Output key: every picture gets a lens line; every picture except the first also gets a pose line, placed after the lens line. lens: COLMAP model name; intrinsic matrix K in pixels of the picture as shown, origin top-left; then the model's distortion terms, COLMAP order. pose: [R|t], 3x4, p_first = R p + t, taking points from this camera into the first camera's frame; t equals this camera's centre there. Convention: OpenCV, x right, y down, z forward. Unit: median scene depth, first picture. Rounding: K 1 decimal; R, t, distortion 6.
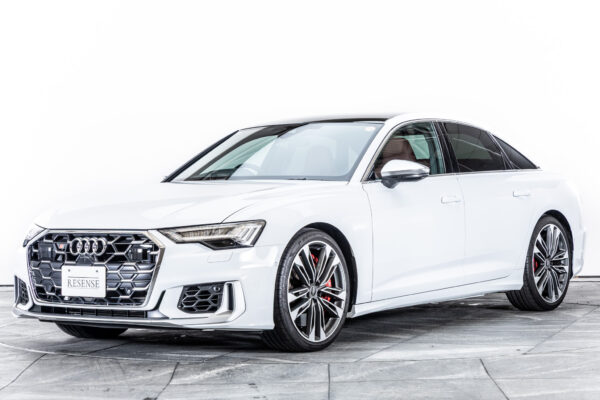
lens RADIAL K [[1488.5, 0, 300.0], [0, 1488.5, 200.0], [0, 0, 1]] dist [-0.007559, -0.094064]
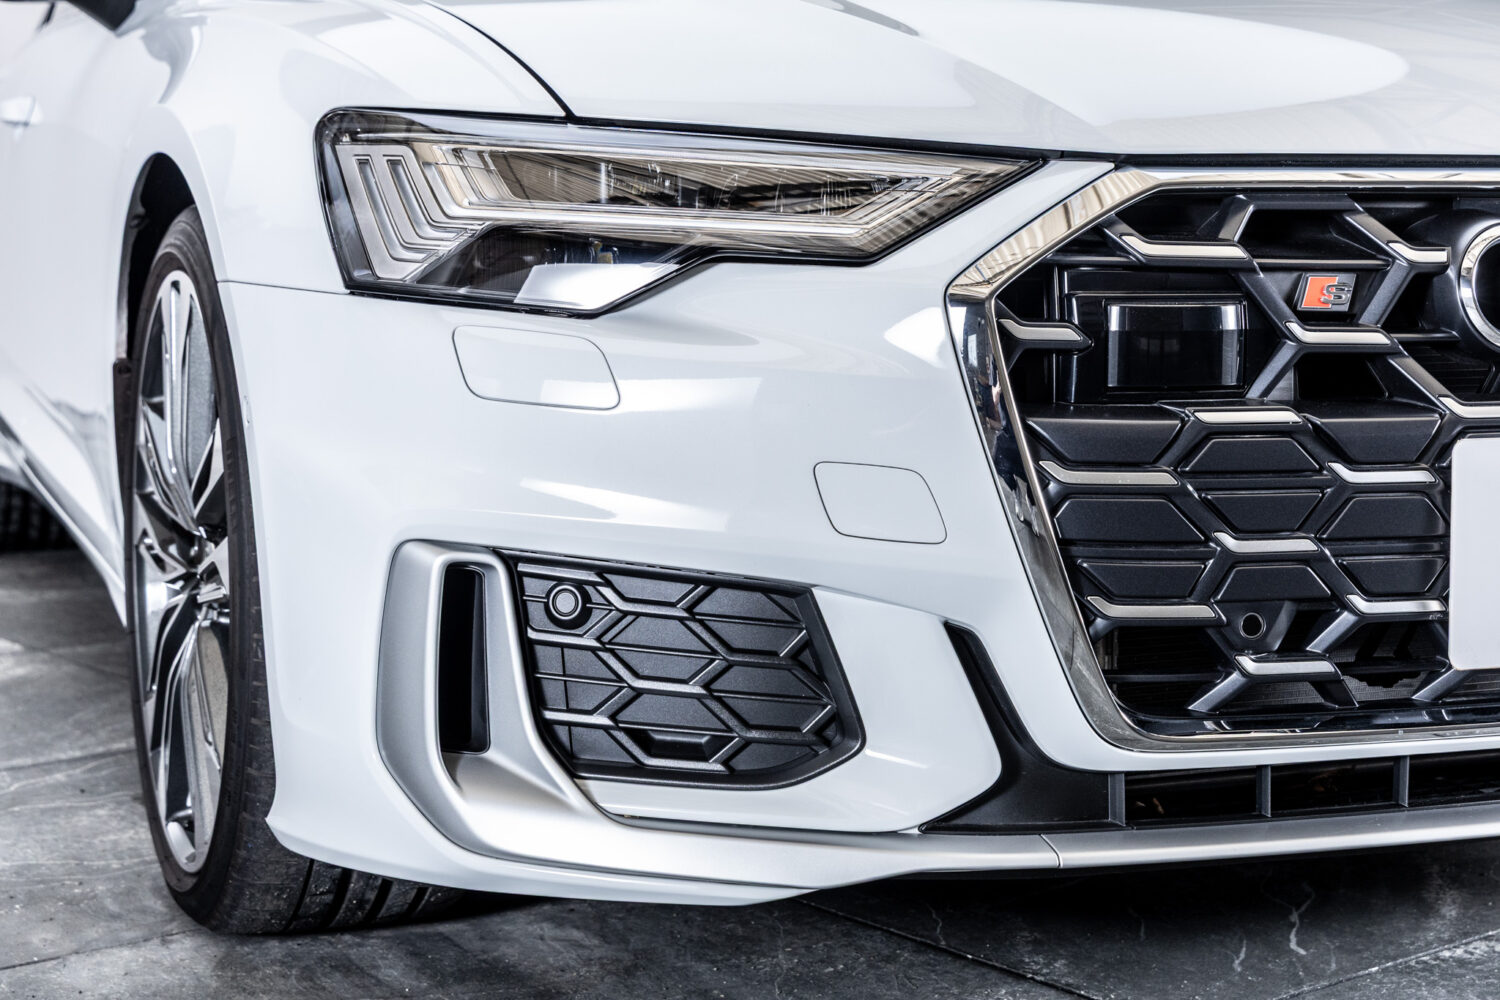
lens RADIAL K [[2703.5, 0, 750.0], [0, 2703.5, 500.0], [0, 0, 1]] dist [-0.011079, -0.012903]
pose [[0.545164, -0.071173, 0.835303, -0.394990], [-0.000041, 0.996387, 0.084926, 0.030361], [-0.838329, -0.046332, 0.543192, 0.944489]]
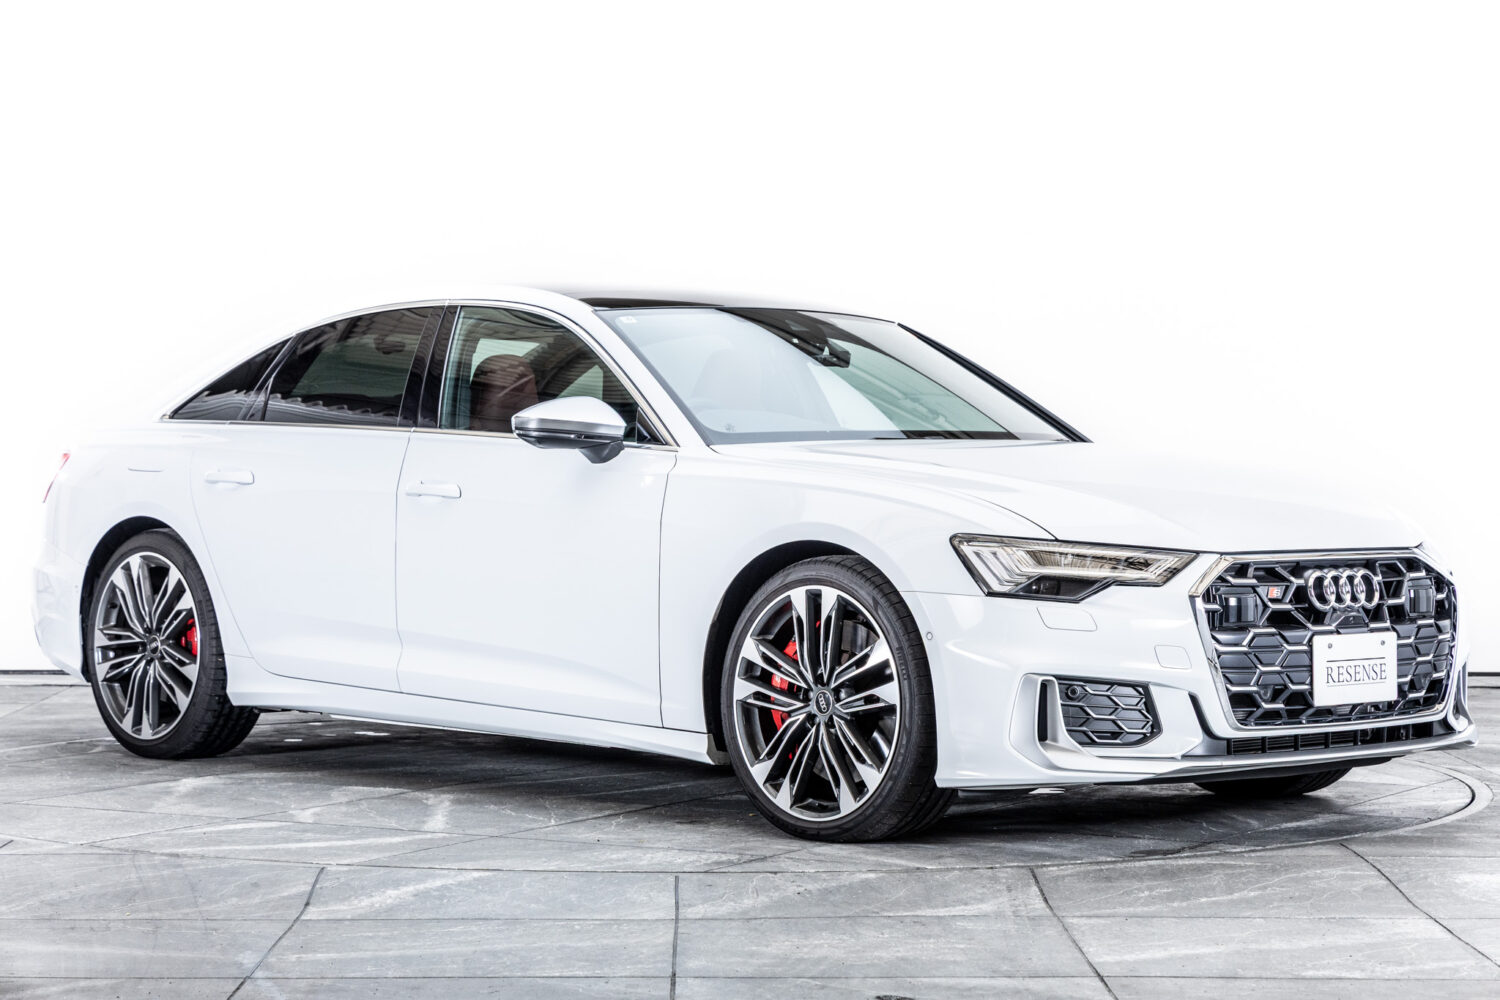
lens RADIAL K [[3507.6, 0, 750.0], [0, 3507.6, 500.0], [0, 0, 1]] dist [-0.029587, -0.058060]
pose [[0.184216, 0.003383, 0.982880, -1.202273], [0.003192, 0.999987, -0.004040, 0.008833], [-0.982881, 0.003882, 0.184203, 0.994732]]
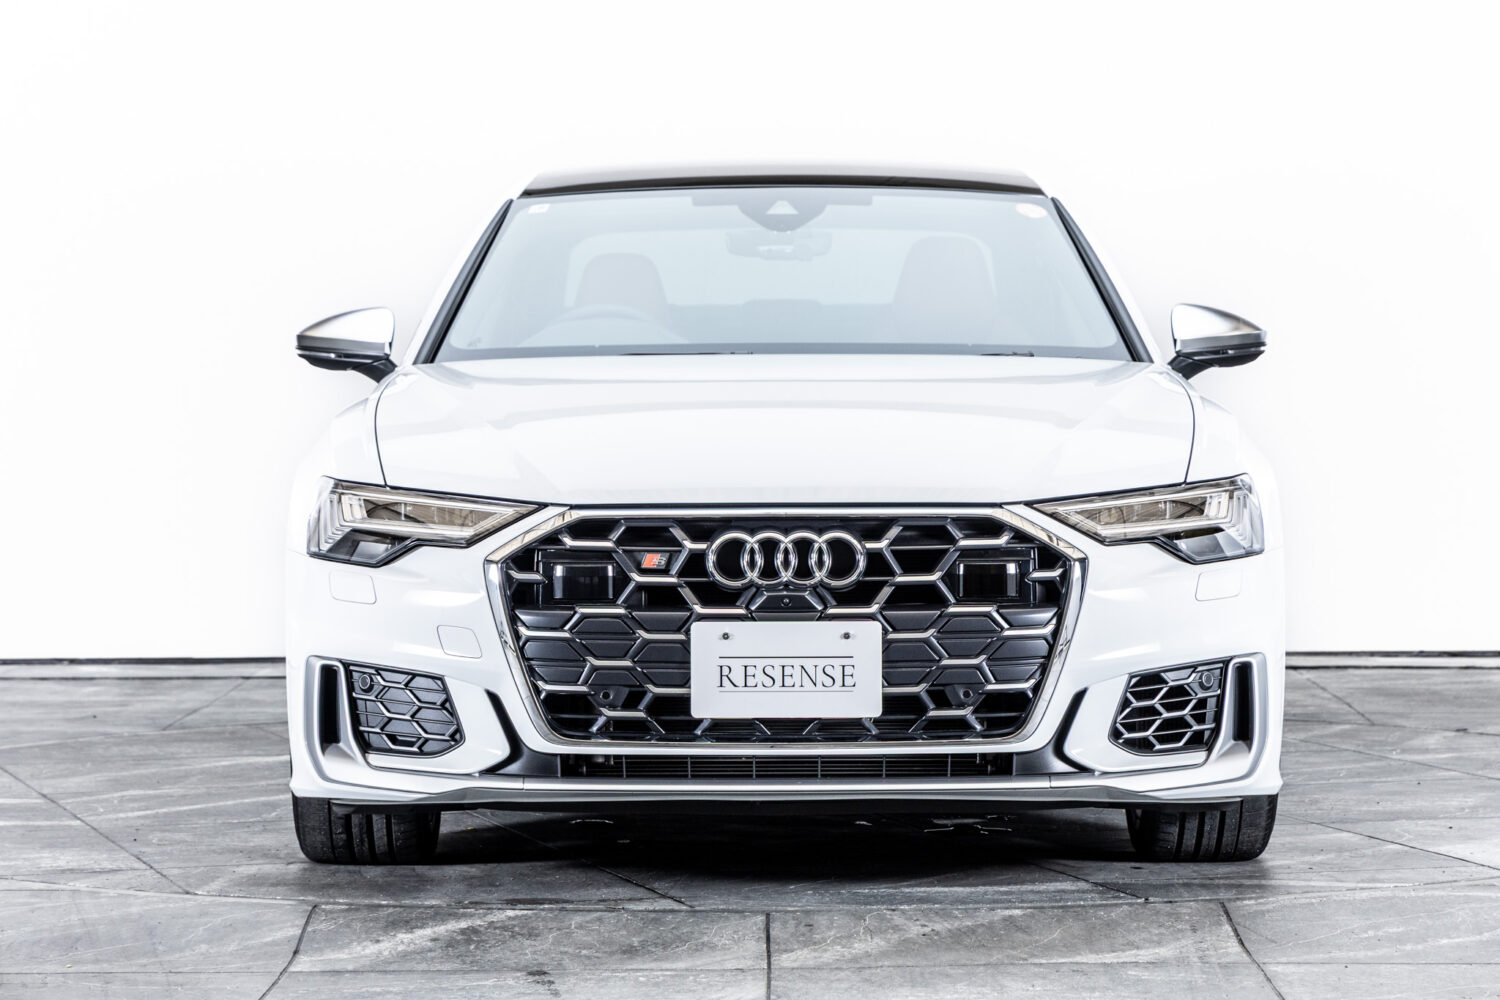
lens RADIAL K [[4572.9, 0, 750.0], [0, 4572.9, 500.0], [0, 0, 1]] dist [-0.400524, -0.373241]
pose [[0.809256, -0.000473, 0.587457, -0.724561], [-0.004522, 0.999965, 0.007034, 0.012308], [-0.587439, -0.008349, 0.809225, 0.227735]]
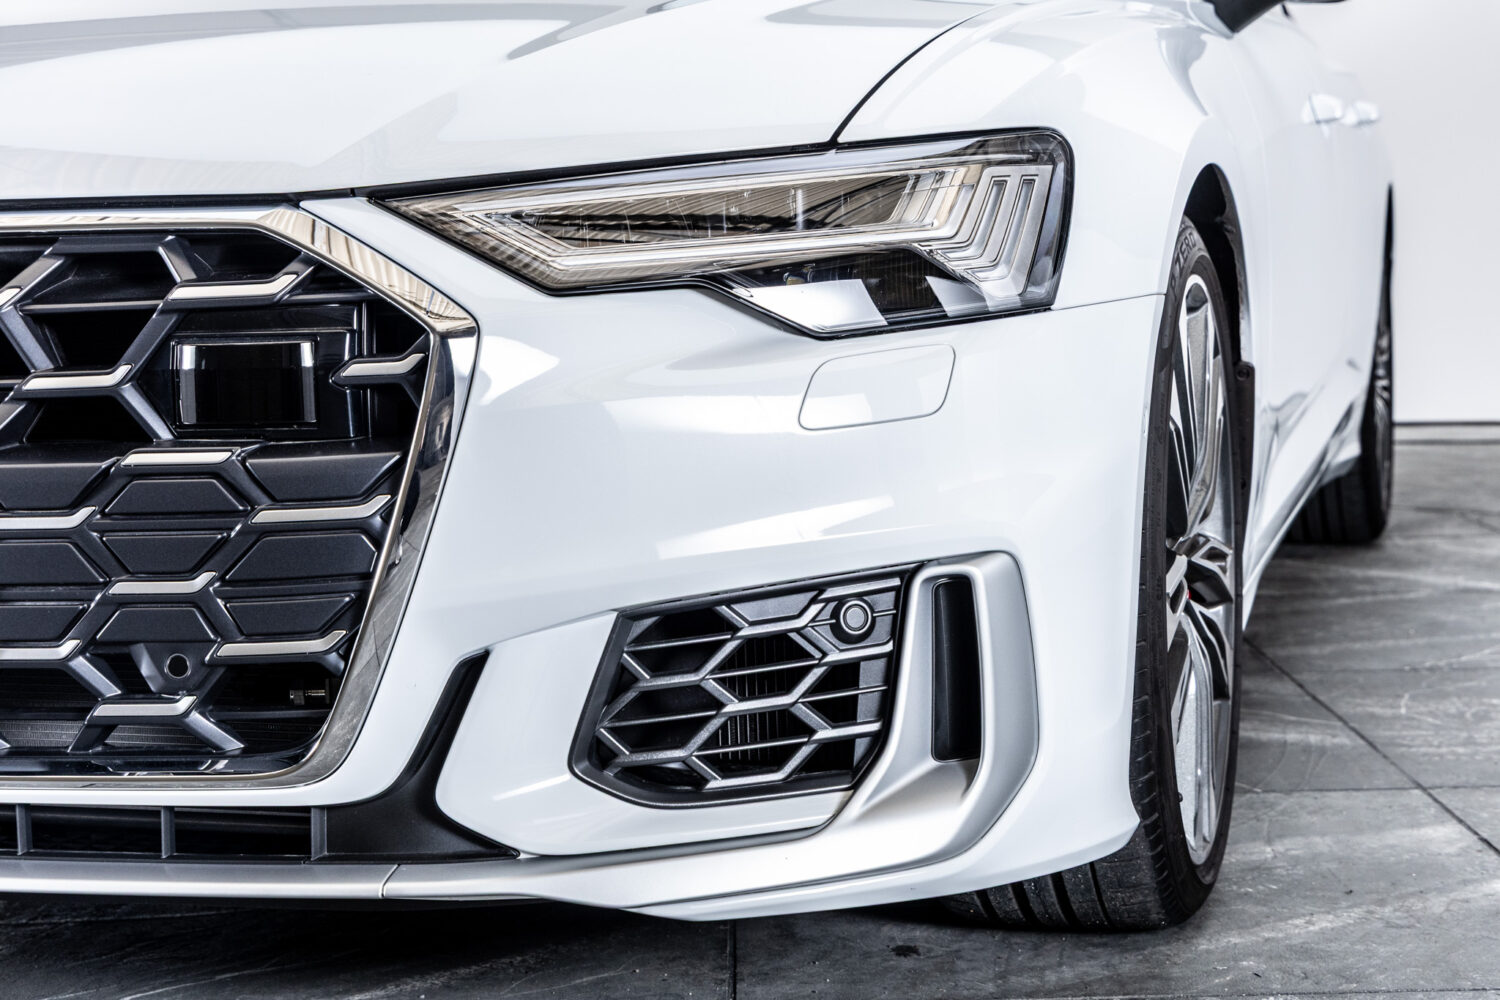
lens RADIAL K [[2618.2, 0, 750.0], [0, 2618.2, 500.0], [0, 0, 1]] dist [0.012347, 0.038305]
pose [[0.939063, -0.041892, 0.341183, -0.144358], [0.013923, 0.996367, 0.084019, 0.027626], [-0.343463, -0.074149, 0.936235, 0.760201]]
